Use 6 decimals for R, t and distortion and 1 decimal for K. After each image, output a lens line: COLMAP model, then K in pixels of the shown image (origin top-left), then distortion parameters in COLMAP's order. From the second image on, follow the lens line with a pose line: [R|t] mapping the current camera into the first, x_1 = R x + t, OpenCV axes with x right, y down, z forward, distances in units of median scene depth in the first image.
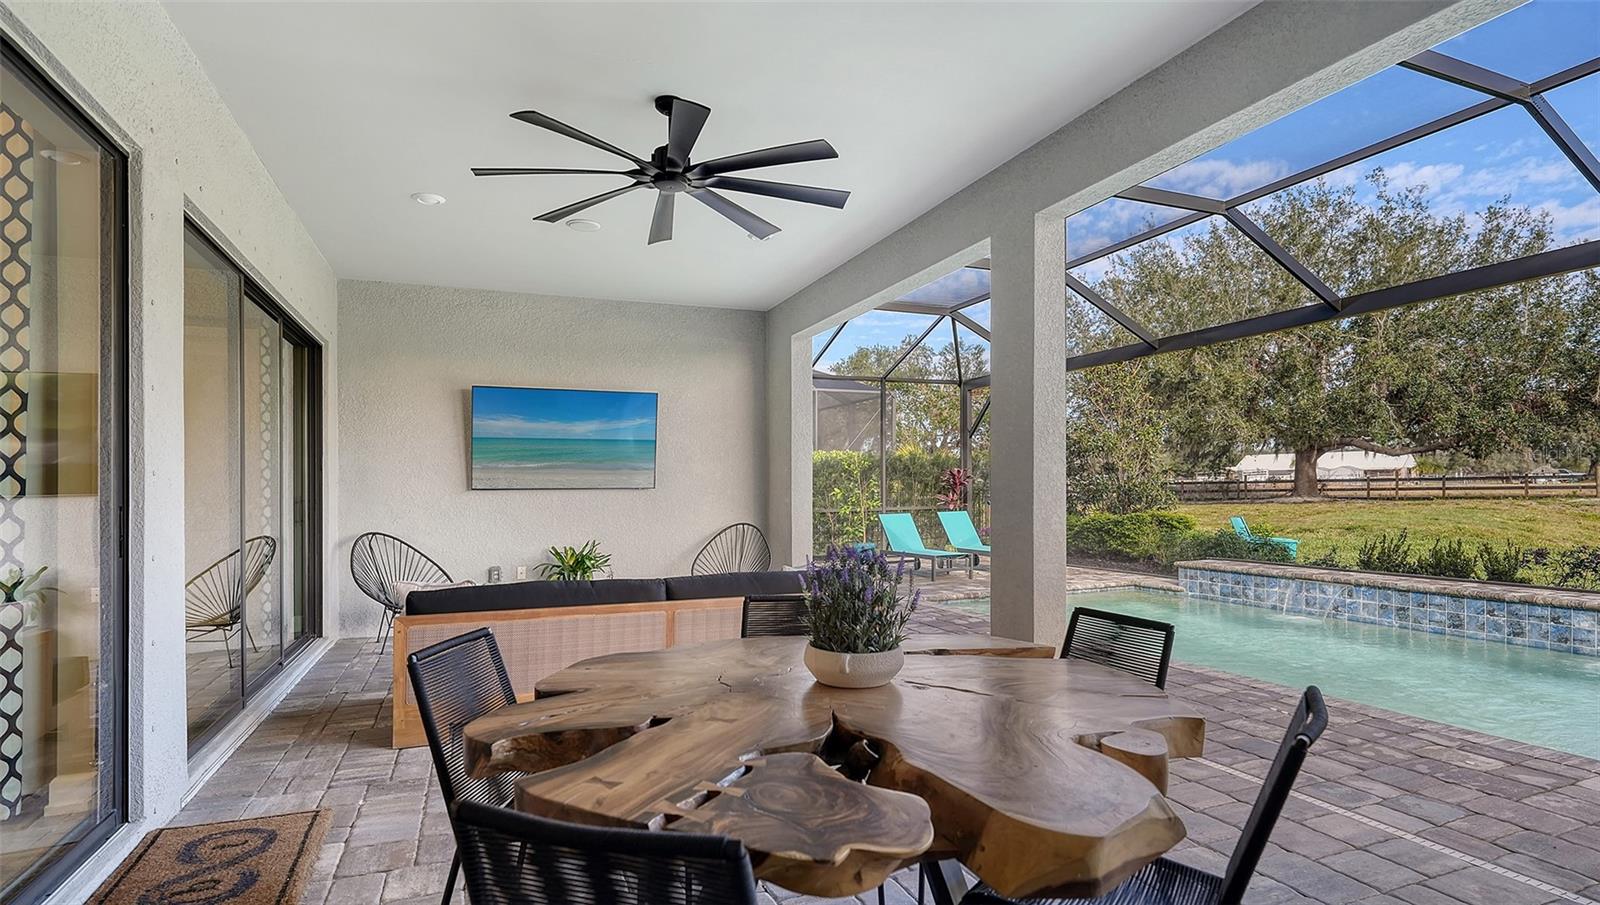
lens RADIAL K [[761.0, 0, 800.0], [0, 761.0, 452.5], [0, 0, 1]] dist [0.000588, 0.000282]
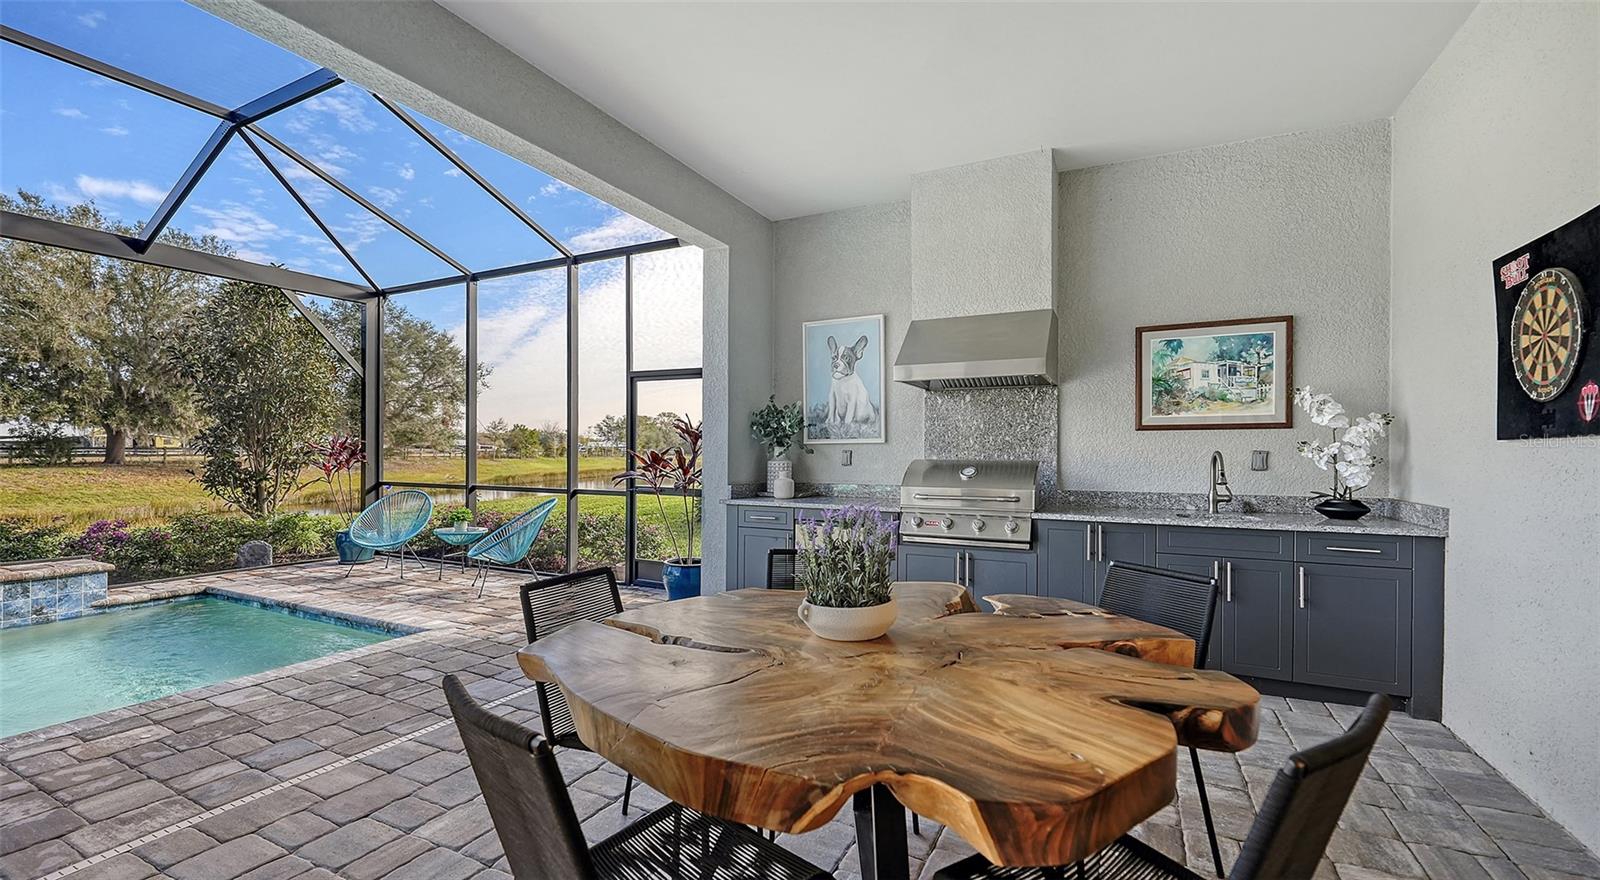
lens RADIAL K [[696.7, 0, 789.2], [0, 696.7, 460.1], [0, 0, 1]] dist [0.006179, 0.000368]
pose [[-0.640707, 0.003530, 0.767777, -0.170836], [-0.029272, 0.999150, -0.029022, 0.026165], [-0.767227, -0.041068, -0.640059, 0.470702]]
